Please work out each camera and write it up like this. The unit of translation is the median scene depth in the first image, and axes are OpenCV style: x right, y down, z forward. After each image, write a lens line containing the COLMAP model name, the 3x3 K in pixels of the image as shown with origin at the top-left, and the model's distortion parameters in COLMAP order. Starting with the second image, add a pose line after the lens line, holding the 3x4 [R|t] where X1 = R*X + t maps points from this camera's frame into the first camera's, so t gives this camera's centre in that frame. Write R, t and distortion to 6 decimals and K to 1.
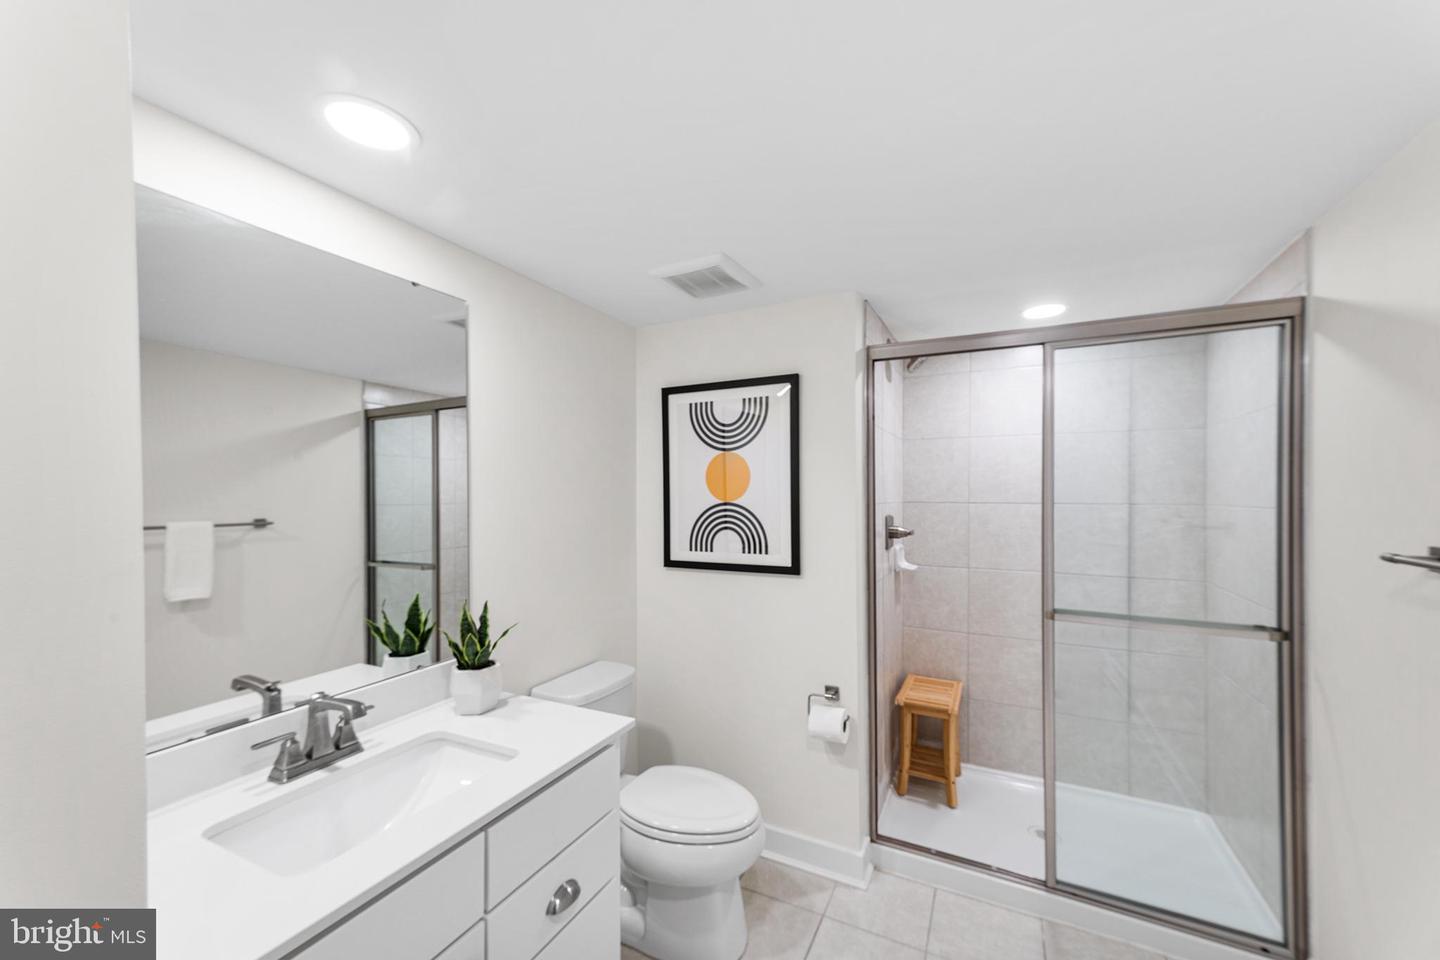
lens RADIAL K [[557.8, 0, 724.9], [0, 557.8, 497.3], [0, 0, 1]] dist [0.022216, -0.000002]
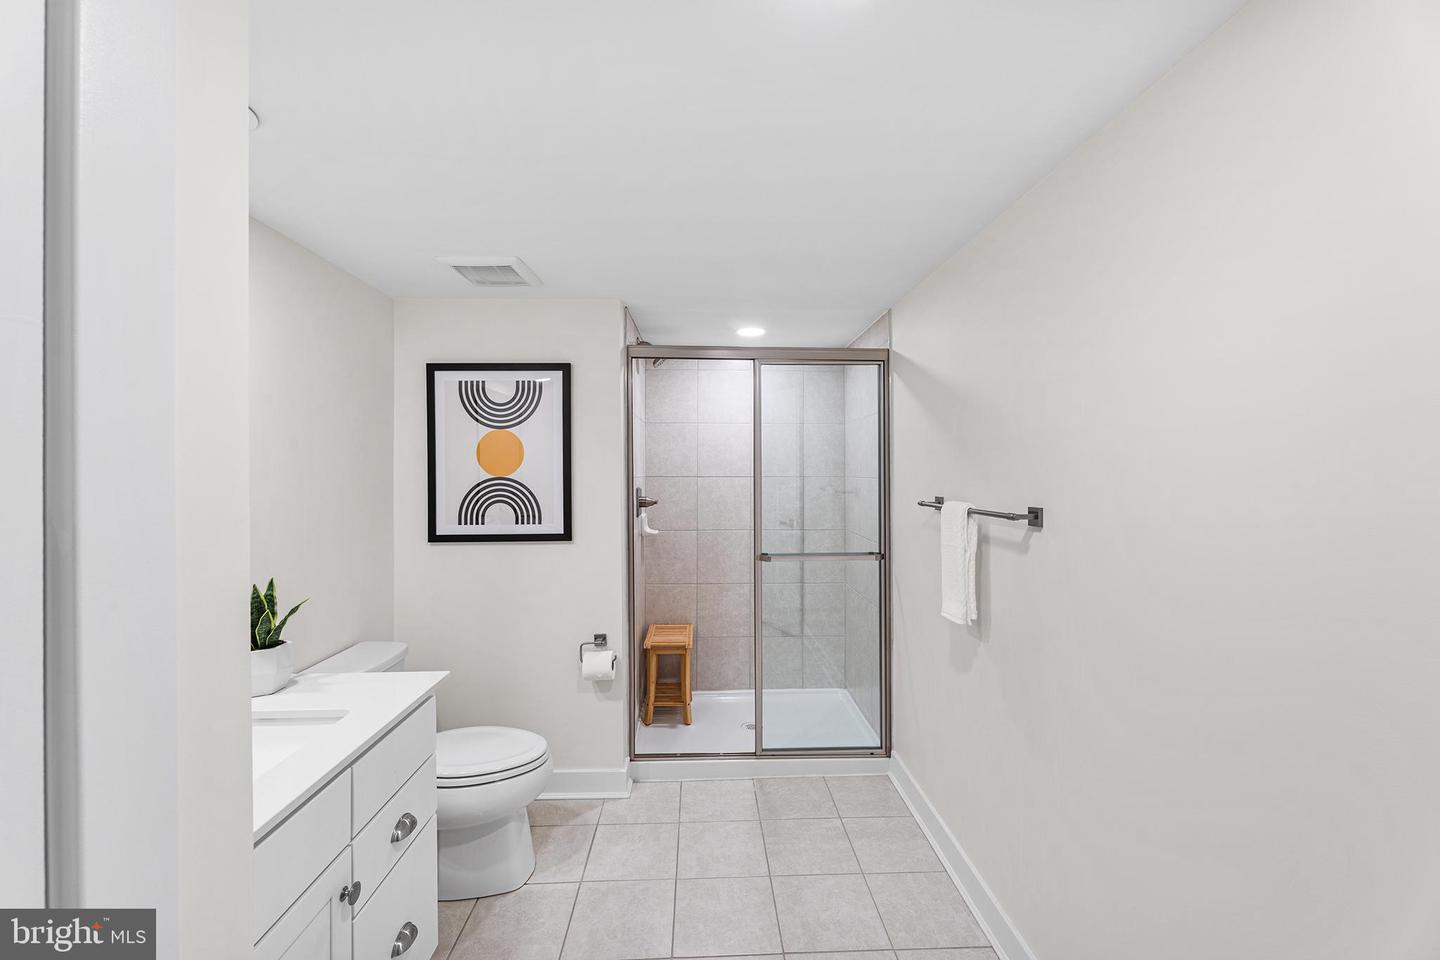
lens RADIAL K [[582.1, 0, 722.5], [0, 582.1, 465.1], [0, 0, 1]] dist [0.000702, -0.000024]
pose [[0.878349, 0.004119, 0.478003, -0.157715], [0.003798, 0.999871, -0.015597, 0.005434], [-0.478006, 0.015515, 0.878220, -0.181560]]
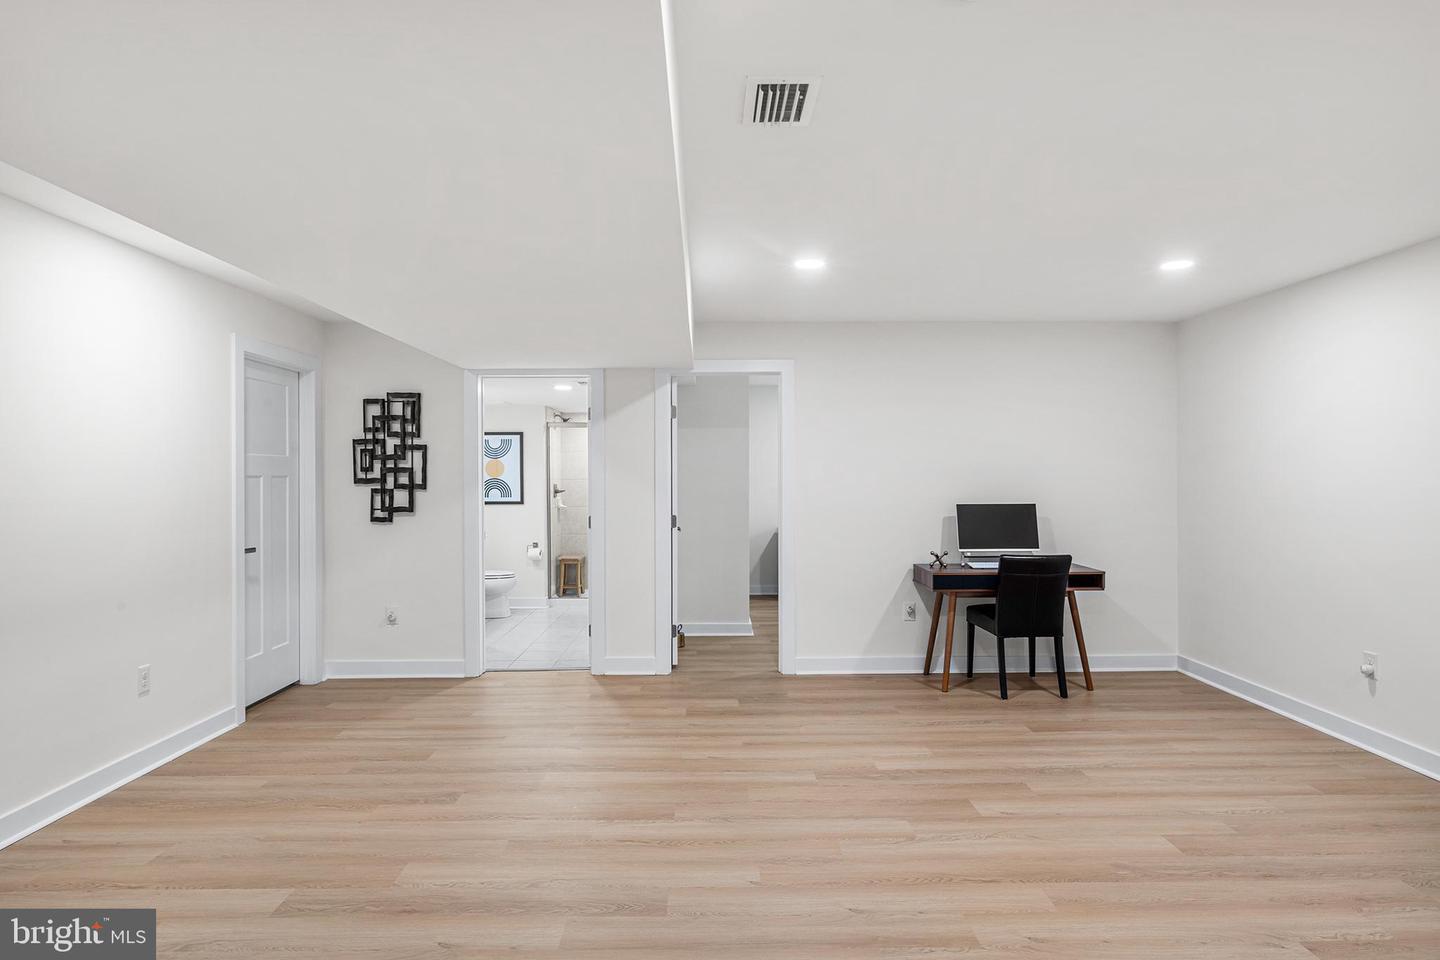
lens RADIAL K [[835.7, 0, 720.5], [0, 835.7, 472.6], [0, 0, 1]] dist [0.004820, 0.000870]
pose [[0.888981, 0.002155, 0.457940, -0.879221], [0.004667, 0.999894, -0.013766, 0.042228], [-0.457921, 0.014374, 0.888877, -3.076137]]
